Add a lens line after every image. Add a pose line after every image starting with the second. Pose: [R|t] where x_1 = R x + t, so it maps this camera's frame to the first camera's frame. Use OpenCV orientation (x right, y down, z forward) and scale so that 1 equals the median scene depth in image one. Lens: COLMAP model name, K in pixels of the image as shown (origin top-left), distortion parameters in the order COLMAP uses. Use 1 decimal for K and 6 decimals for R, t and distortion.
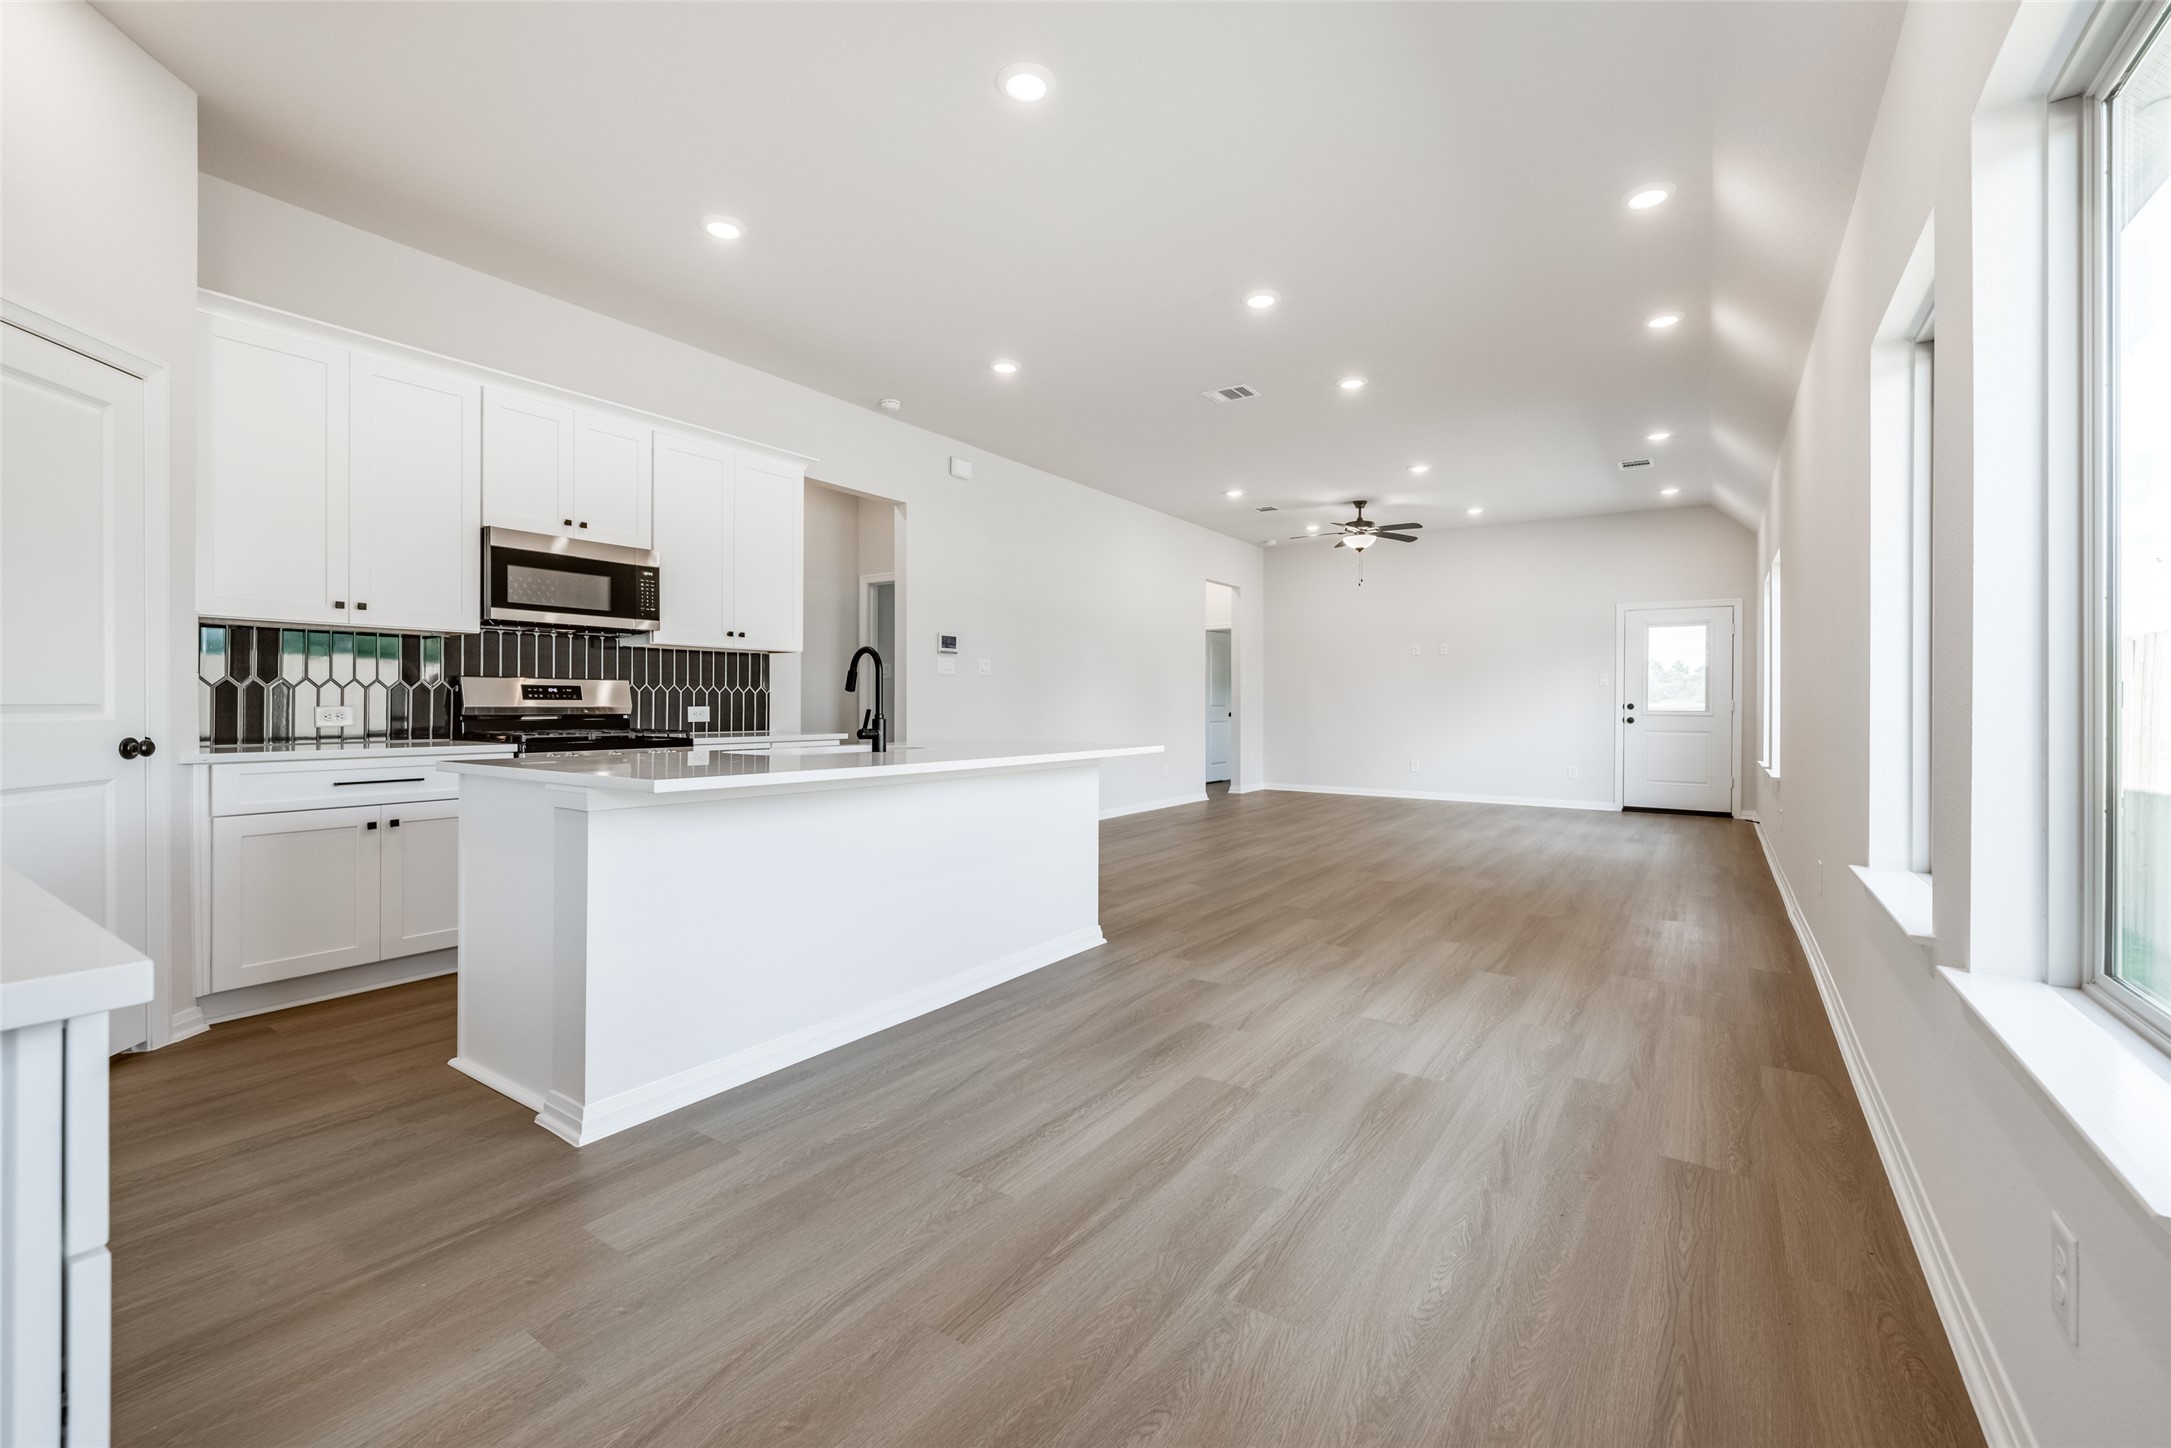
lens RADIAL K [[903.5, 0, 1092.6], [0, 903.5, 715.7], [0, 0, 1]] dist [0.000936, 0.000234]
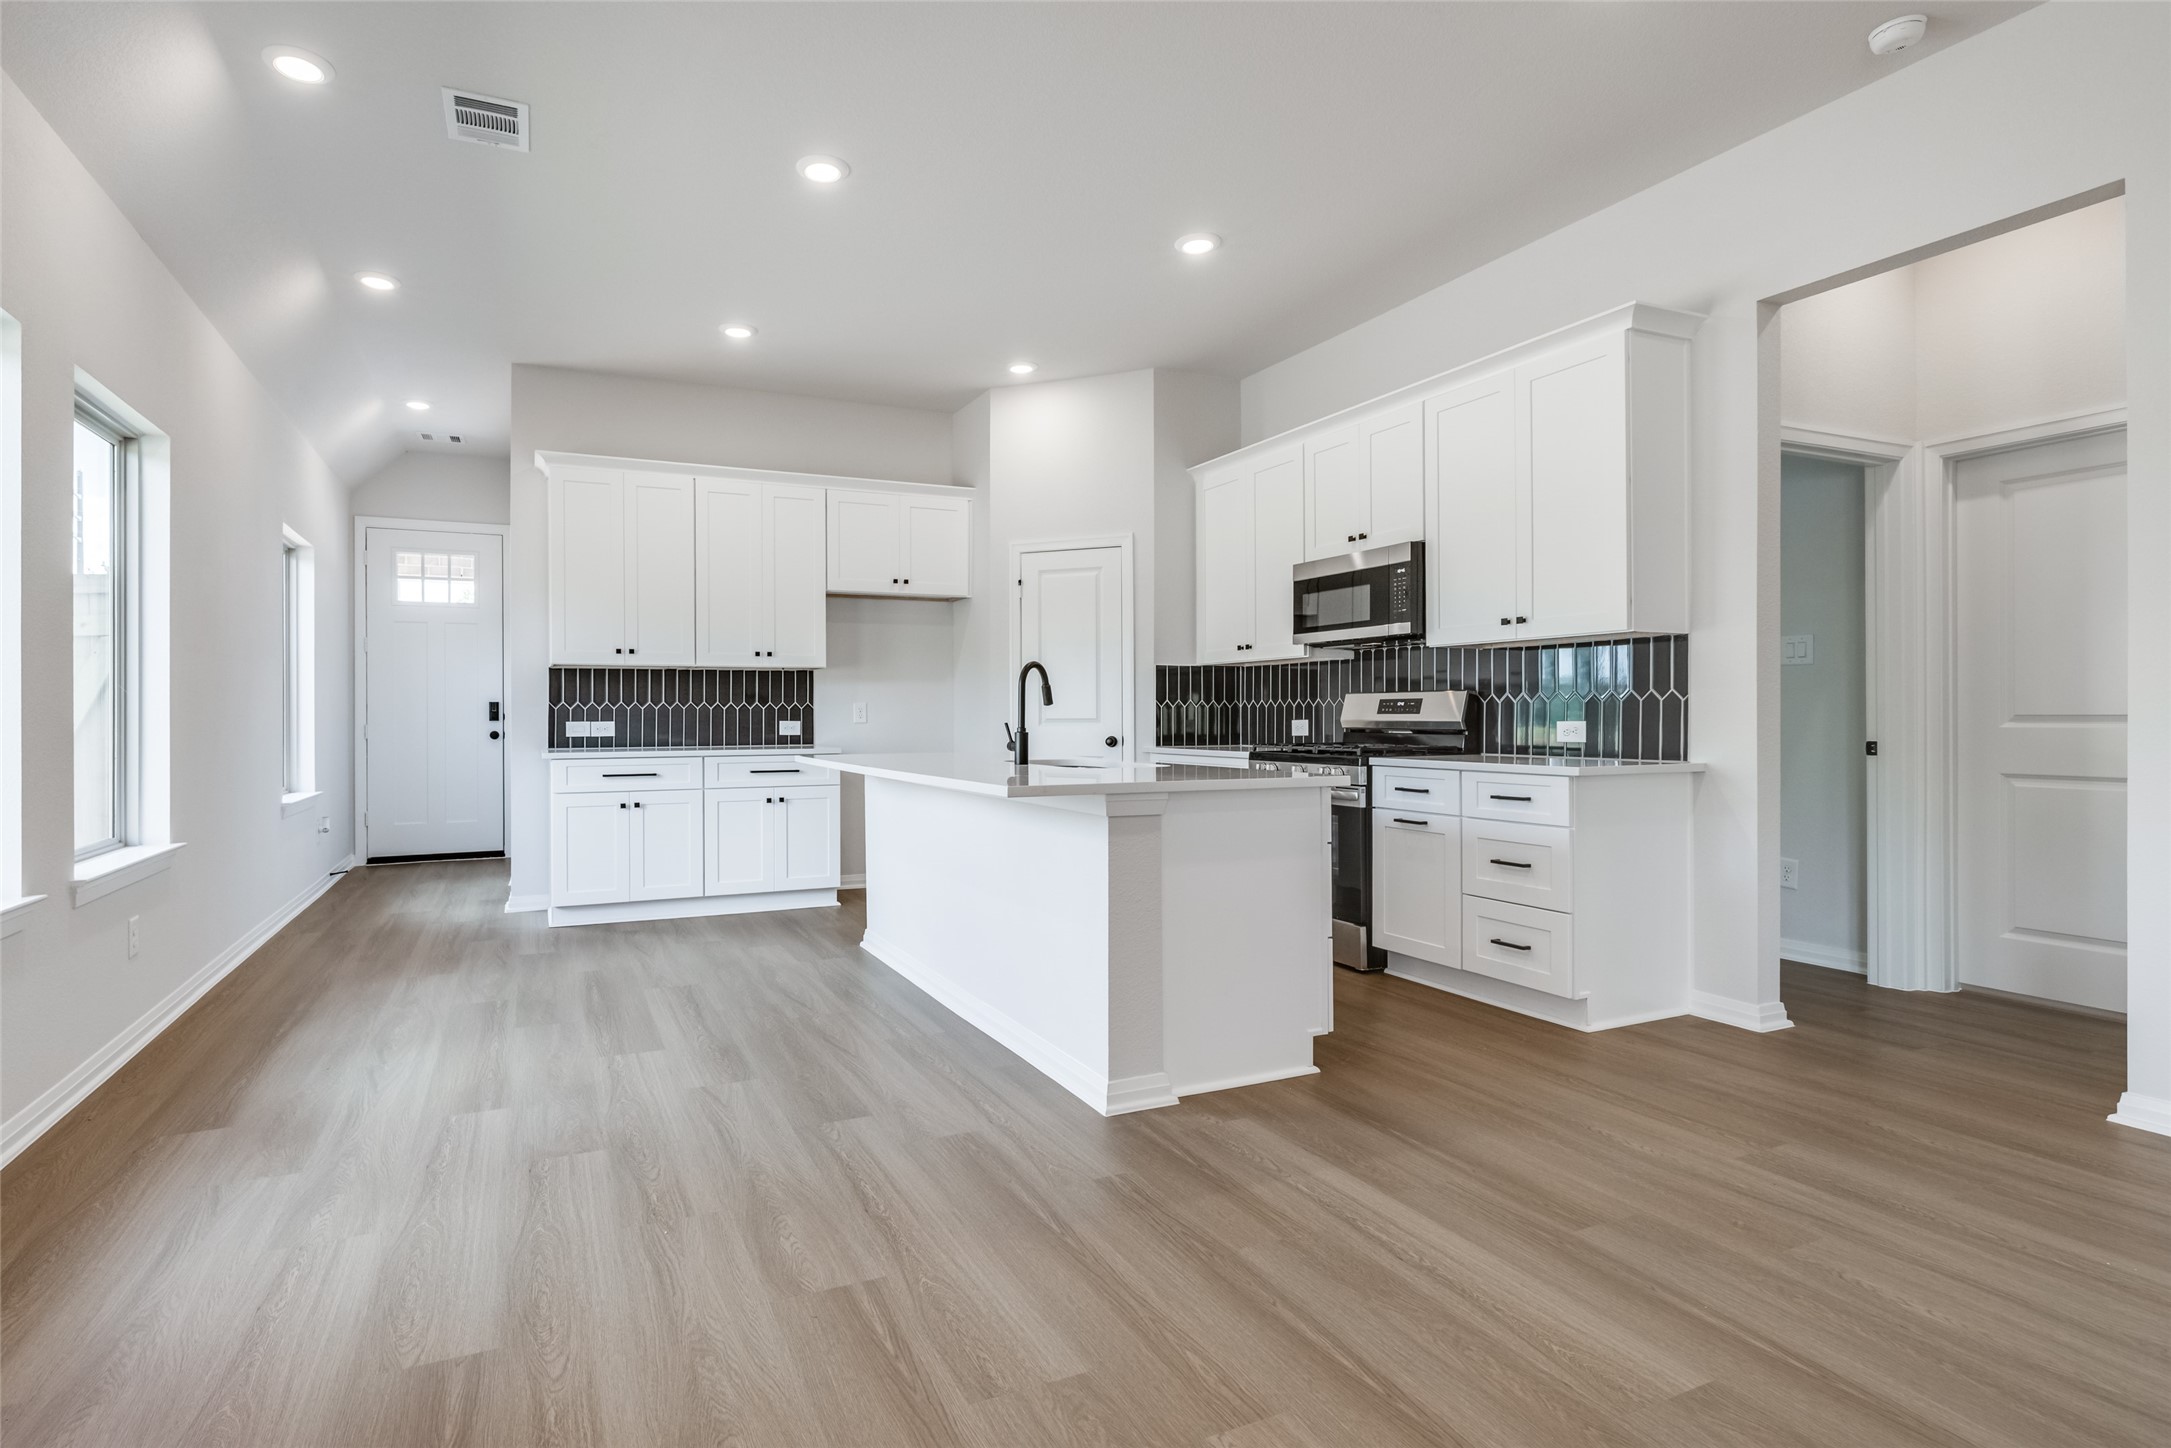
lens RADIAL K [[1060.4, 0, 975.9], [0, 1060.4, 713.8], [0, 0, 1]] dist [-0.000197, -0.000127]
pose [[-0.542949, -0.006000, -0.839744, 0.615203], [-0.012025, 0.999927, 0.000630, -0.012846], [0.839679, 0.010440, -0.542982, 1.237420]]
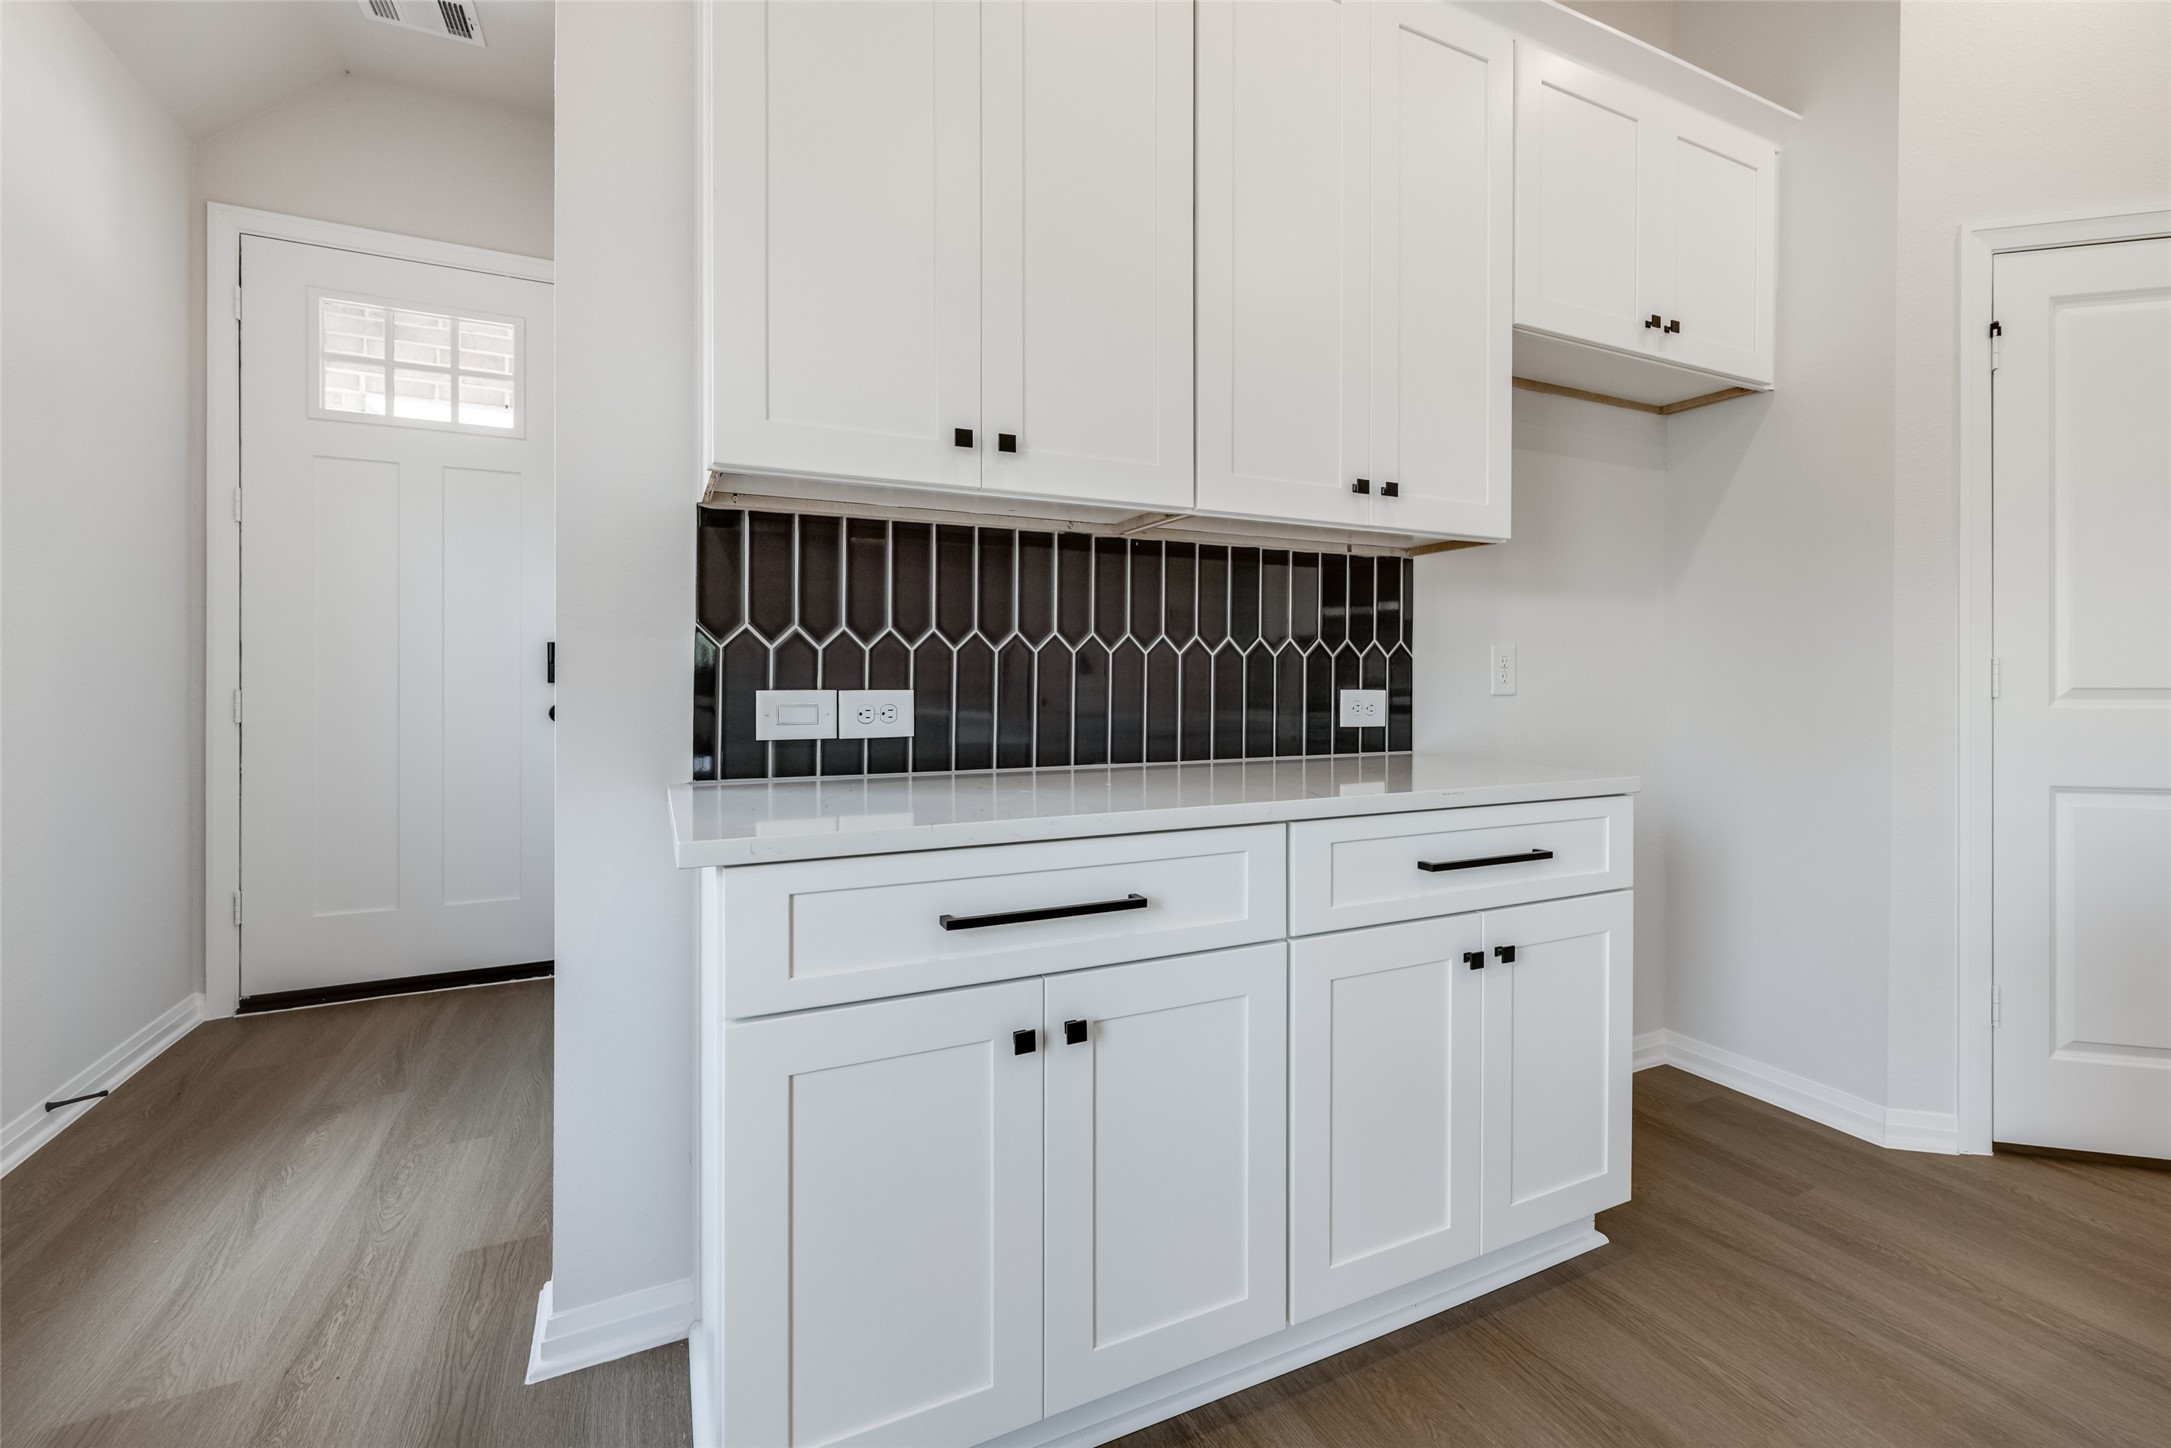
lens RADIAL K [[1013.1, 0, 1214.6], [0, 1013.1, 680.6], [0, 0, 1]] dist [0.000518, 0.000654]
pose [[-0.447578, -0.006394, -0.894222, 0.016802], [-0.018399, 0.999829, 0.002060, -0.003060], [0.894055, 0.017375, -0.447619, 0.374261]]
